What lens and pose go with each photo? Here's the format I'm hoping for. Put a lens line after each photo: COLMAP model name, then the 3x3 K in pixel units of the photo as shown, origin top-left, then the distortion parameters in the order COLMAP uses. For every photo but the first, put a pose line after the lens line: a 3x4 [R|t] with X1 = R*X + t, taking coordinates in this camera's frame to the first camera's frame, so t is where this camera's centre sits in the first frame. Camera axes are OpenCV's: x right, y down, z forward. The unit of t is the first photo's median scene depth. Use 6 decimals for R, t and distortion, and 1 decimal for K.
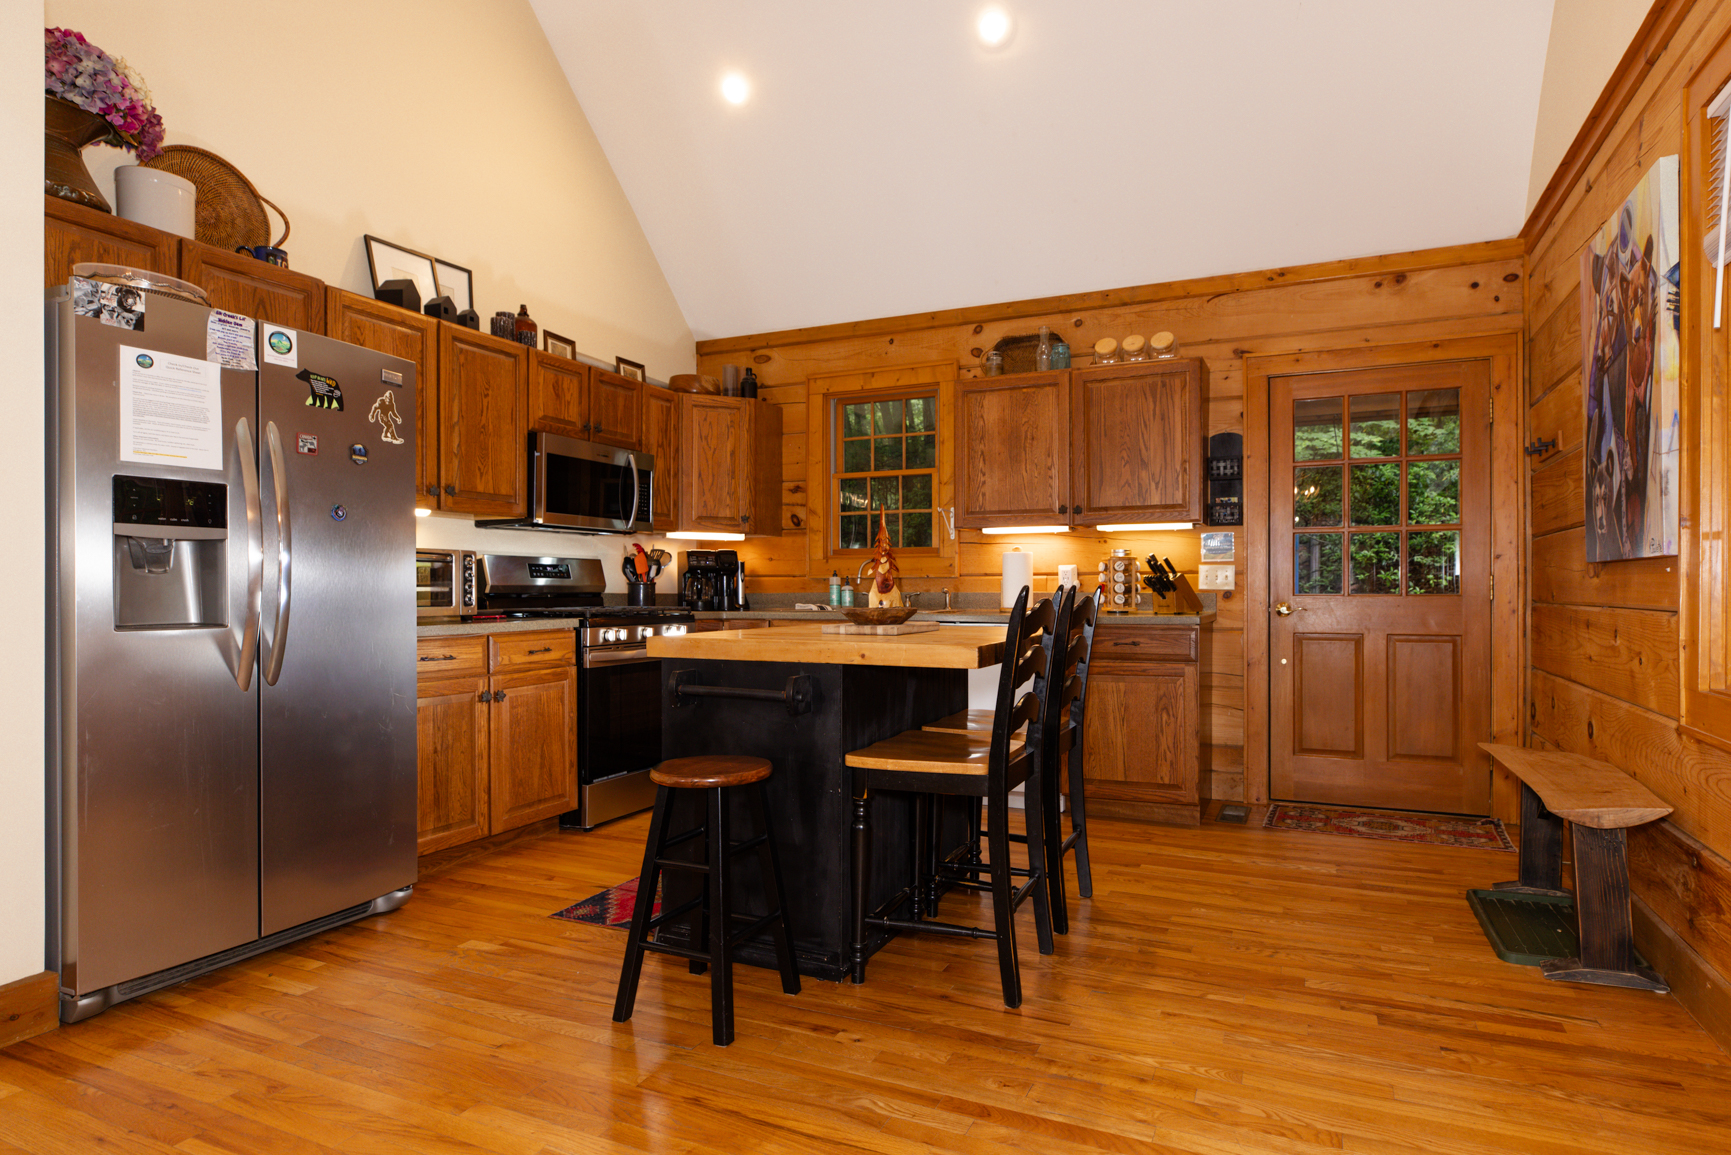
lens RADIAL K [[968.2, 0, 866.3], [0, 968.2, 582.9], [0, 0, 1]] dist [0.000311, -0.000100]
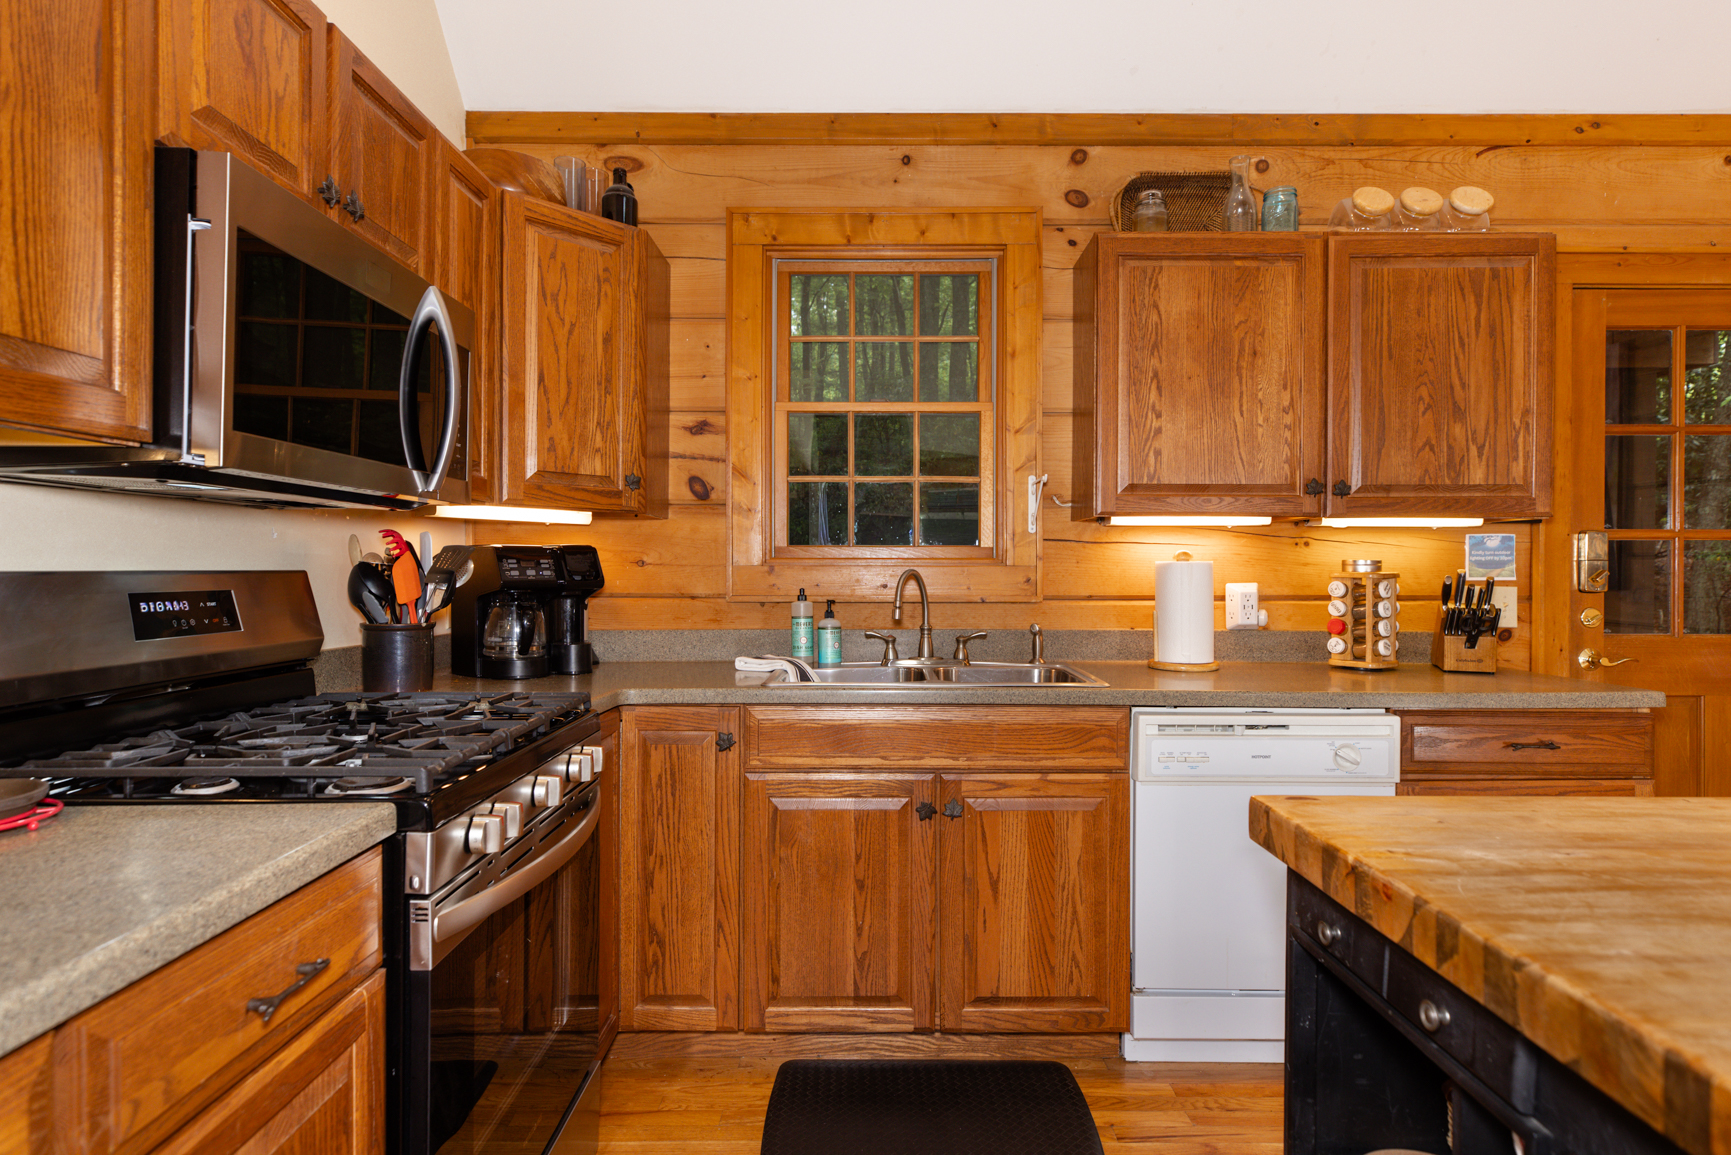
lens RADIAL K [[991.7, 0, 869.7], [0, 991.7, 558.5], [0, 0, 1]] dist [0.012785, -0.000749]
pose [[0.904874, 0.006849, 0.425625, -0.242168], [-0.005802, 0.999976, -0.003756, -0.029192], [-0.425641, 0.000929, 0.904892, 0.550867]]
